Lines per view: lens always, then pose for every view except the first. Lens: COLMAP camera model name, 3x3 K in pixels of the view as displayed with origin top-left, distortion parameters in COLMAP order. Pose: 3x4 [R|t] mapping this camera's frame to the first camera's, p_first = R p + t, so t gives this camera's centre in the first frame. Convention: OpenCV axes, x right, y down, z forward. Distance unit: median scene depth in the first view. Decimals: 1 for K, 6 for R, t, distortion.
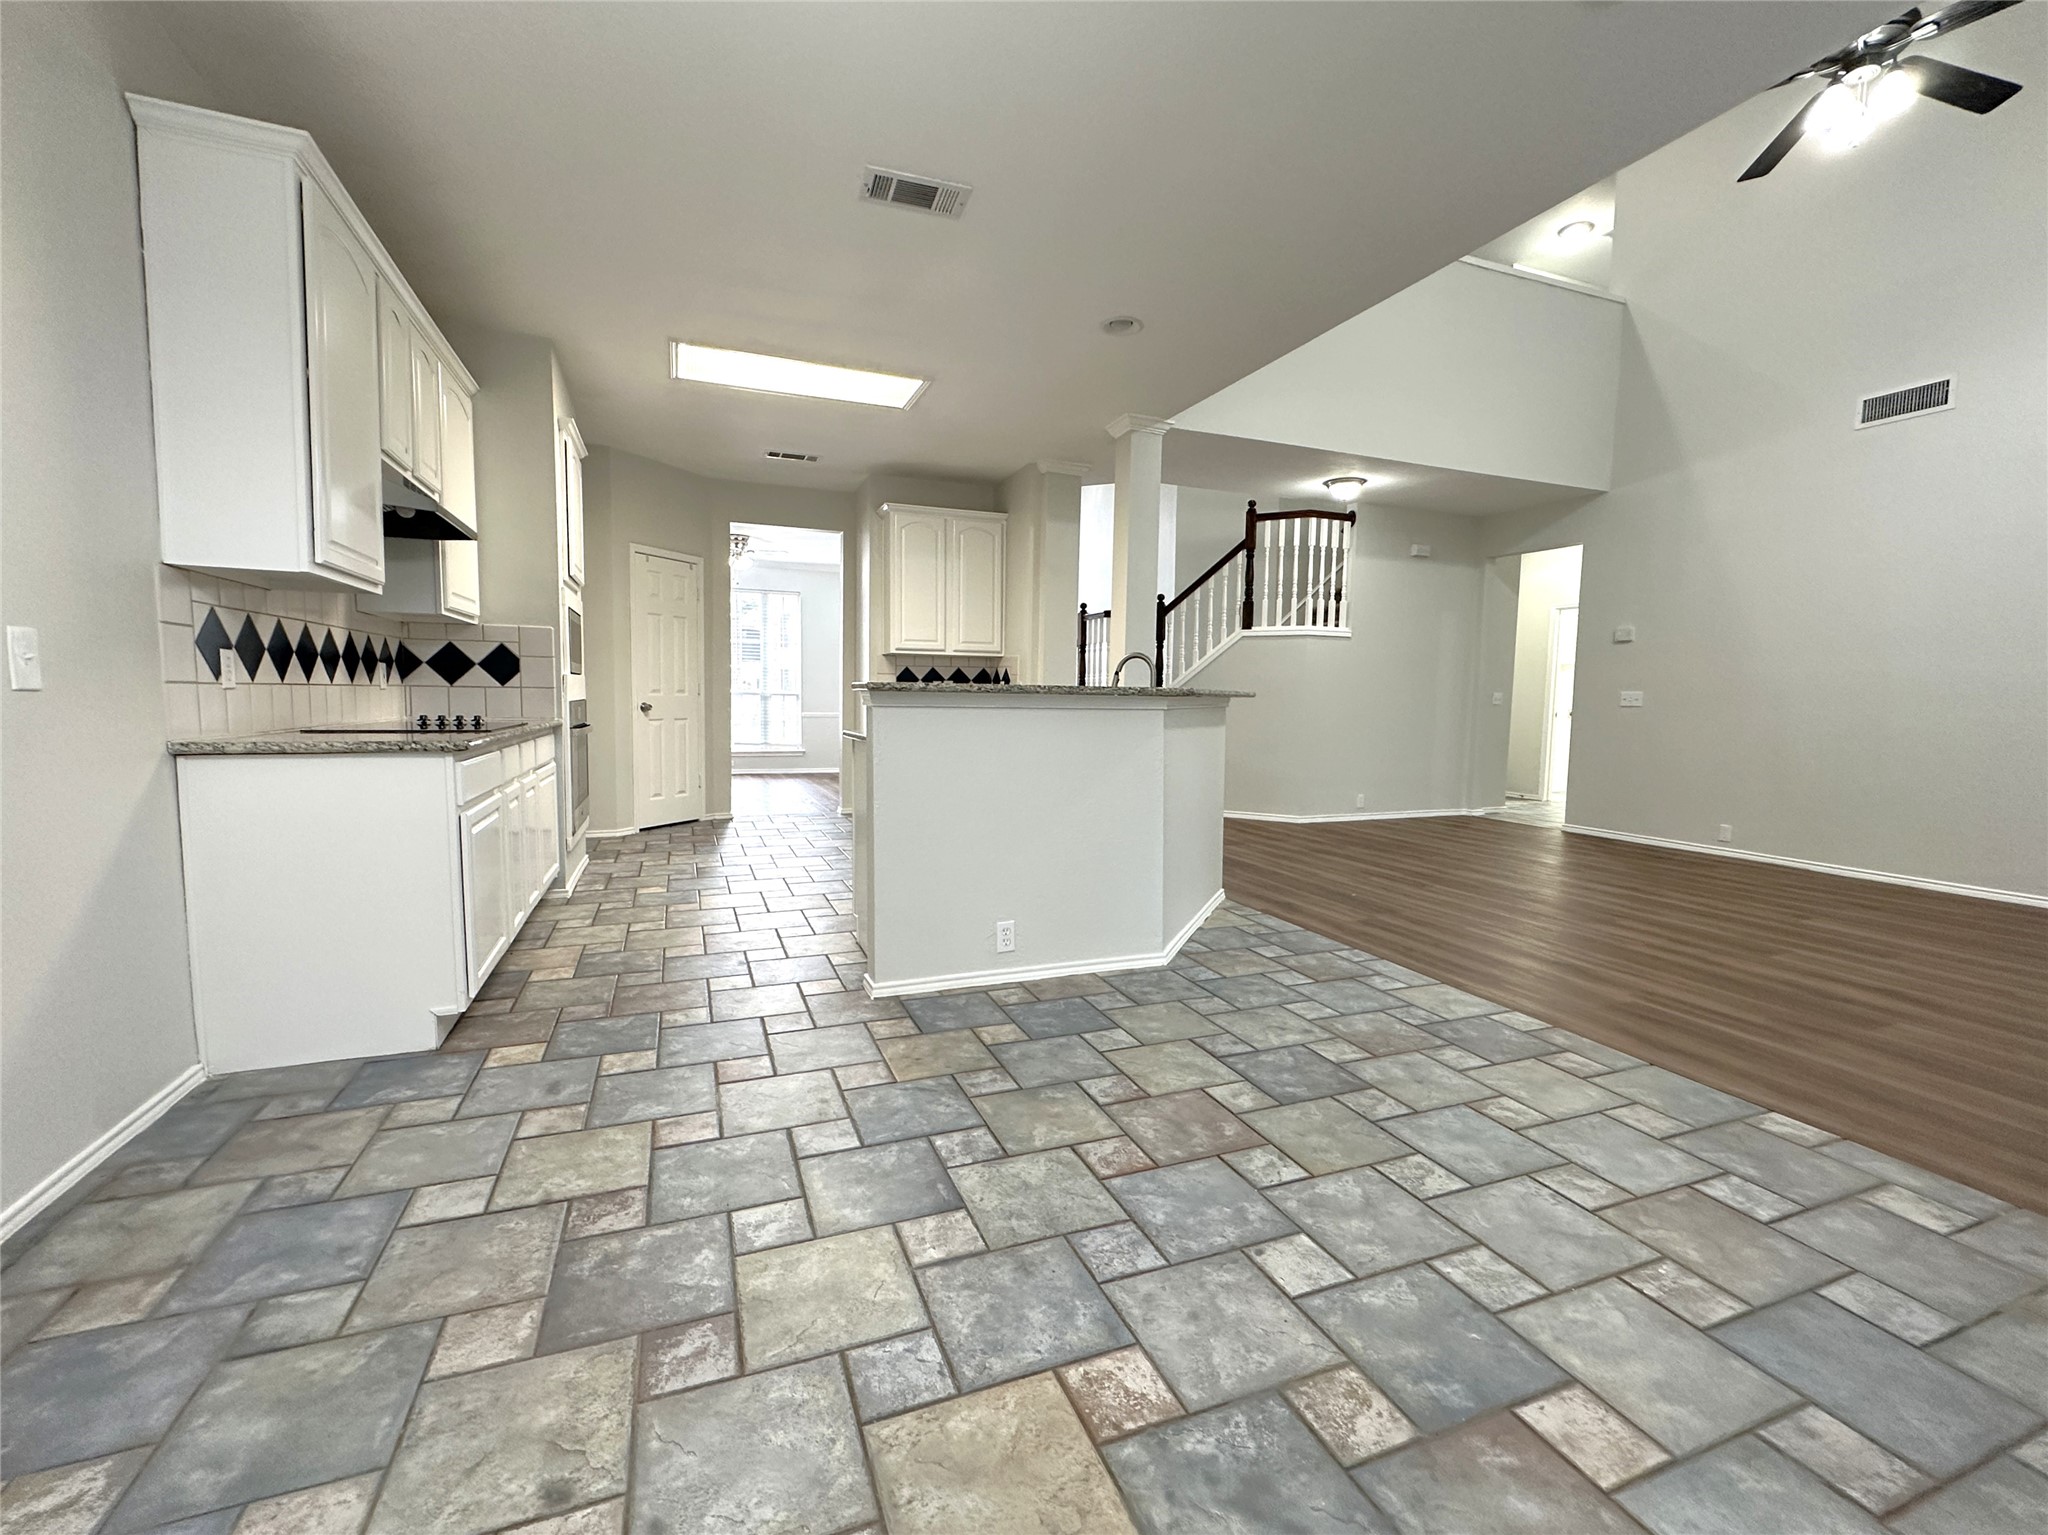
lens RADIAL K [[866.1, 0, 1024.0], [0, 866.1, 767.5], [0, 0, 1]] dist [-0.001029, -0.000181]
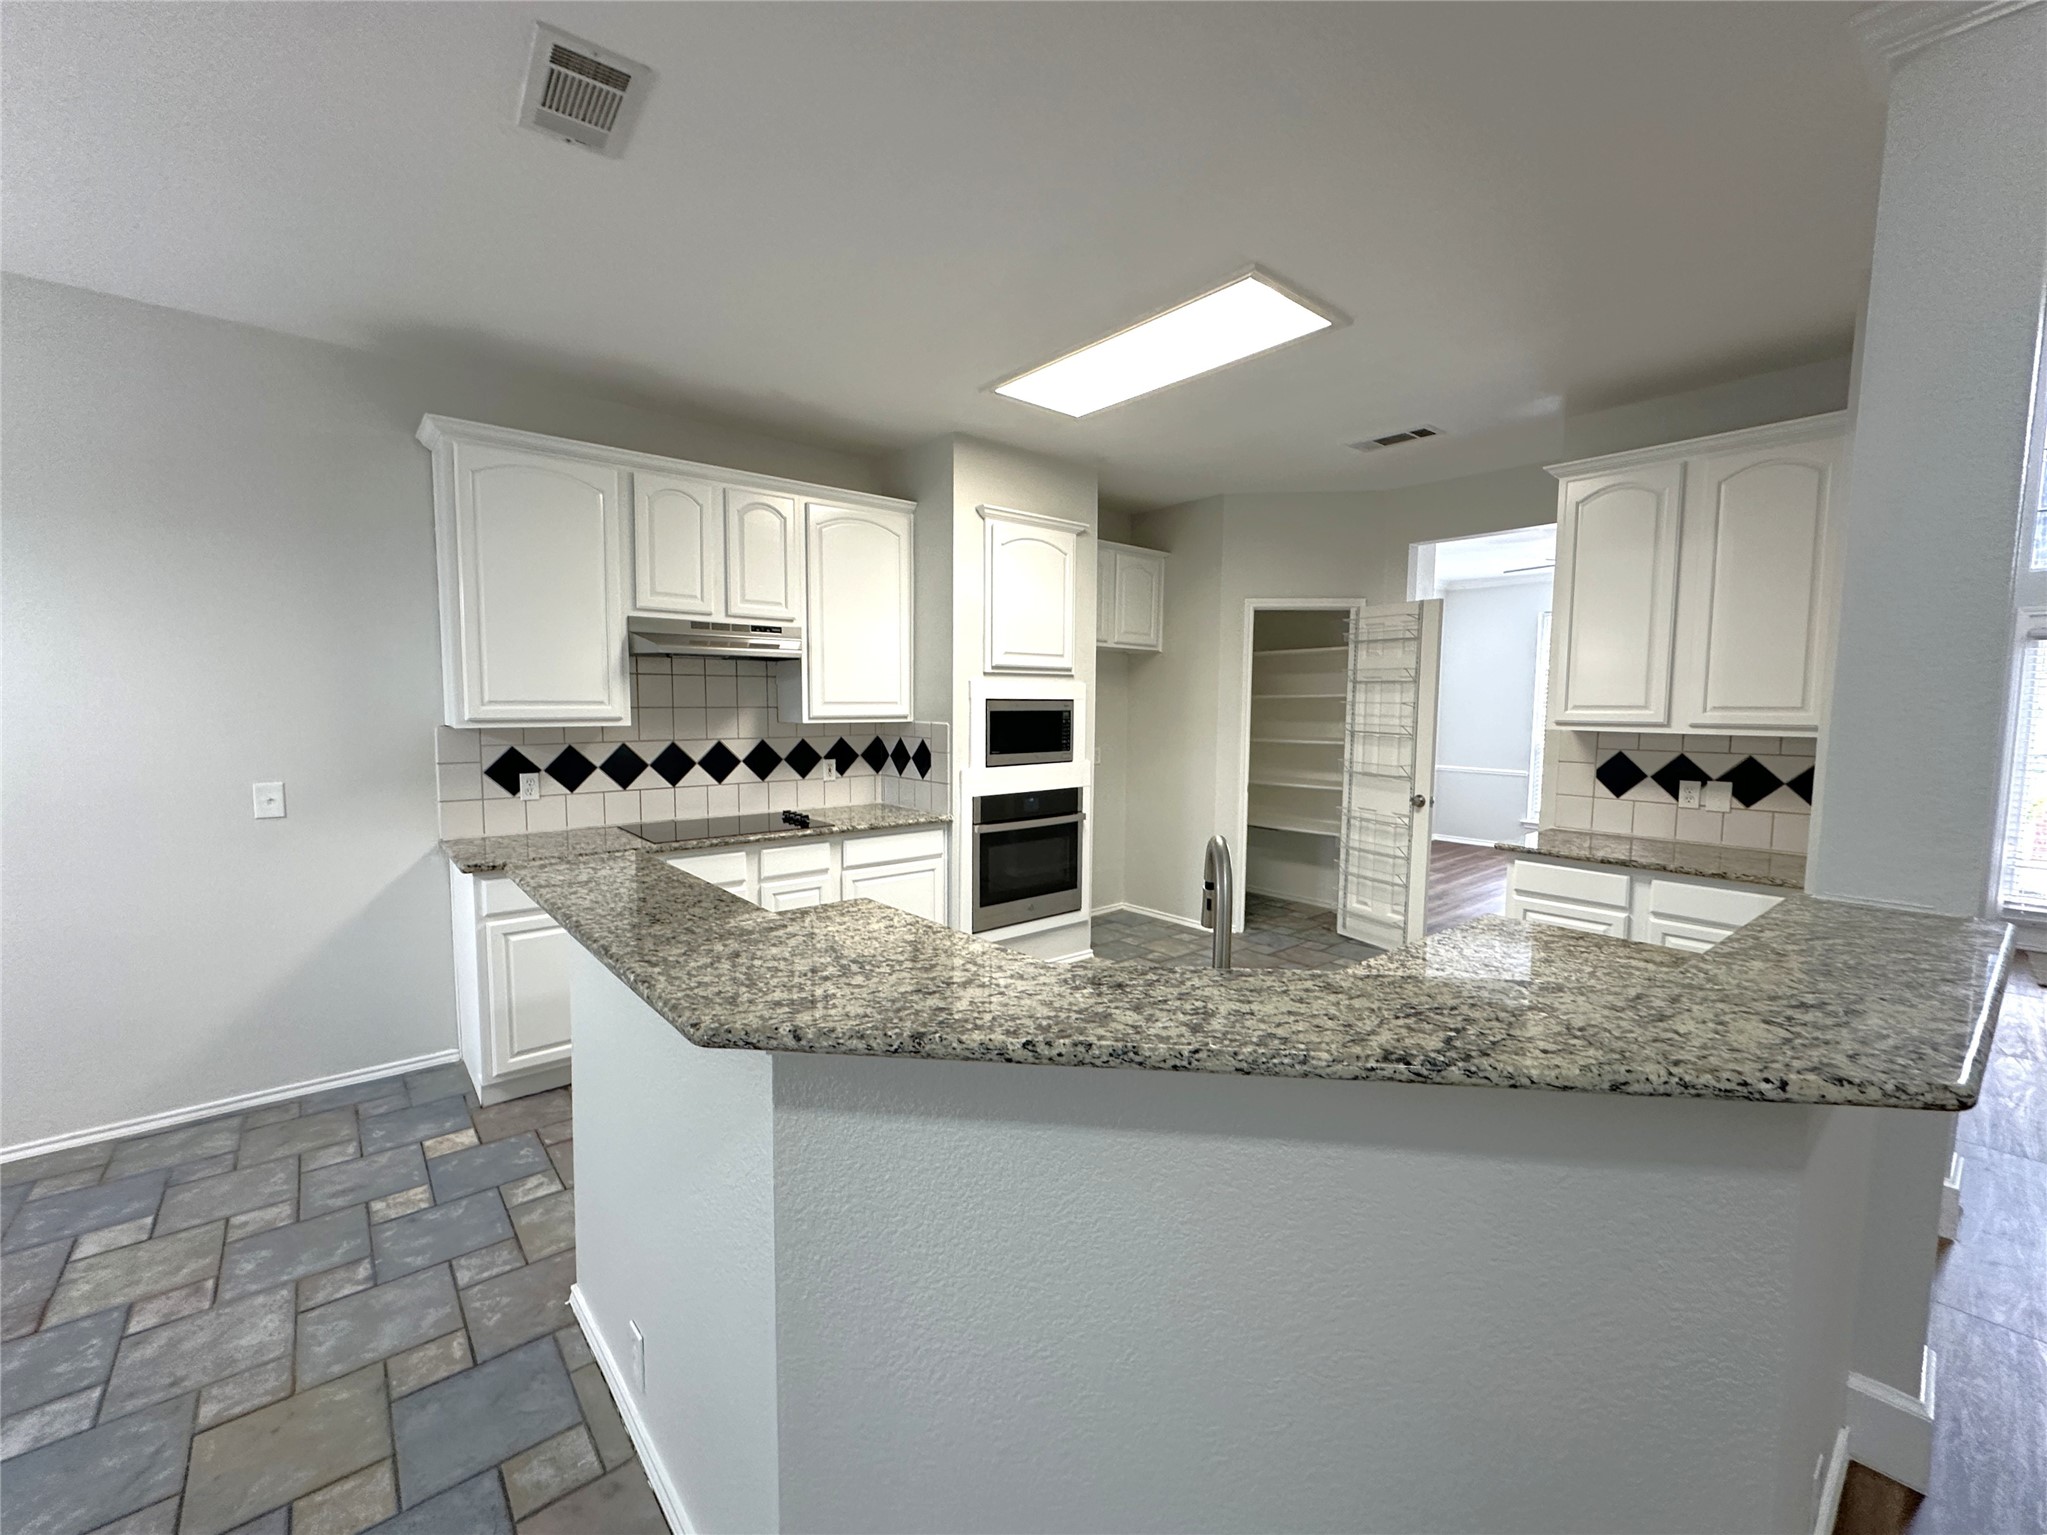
lens RADIAL K [[837.5, 0, 1023.5], [0, 837.5, 767.5], [0, 0, 1]] dist [-0.001139, -0.000212]
pose [[0.319723, 0.065689, -0.945231, 0.577254], [-0.081080, 0.995832, 0.041780, -0.233125], [0.944036, 0.063281, 0.323716, 1.134785]]
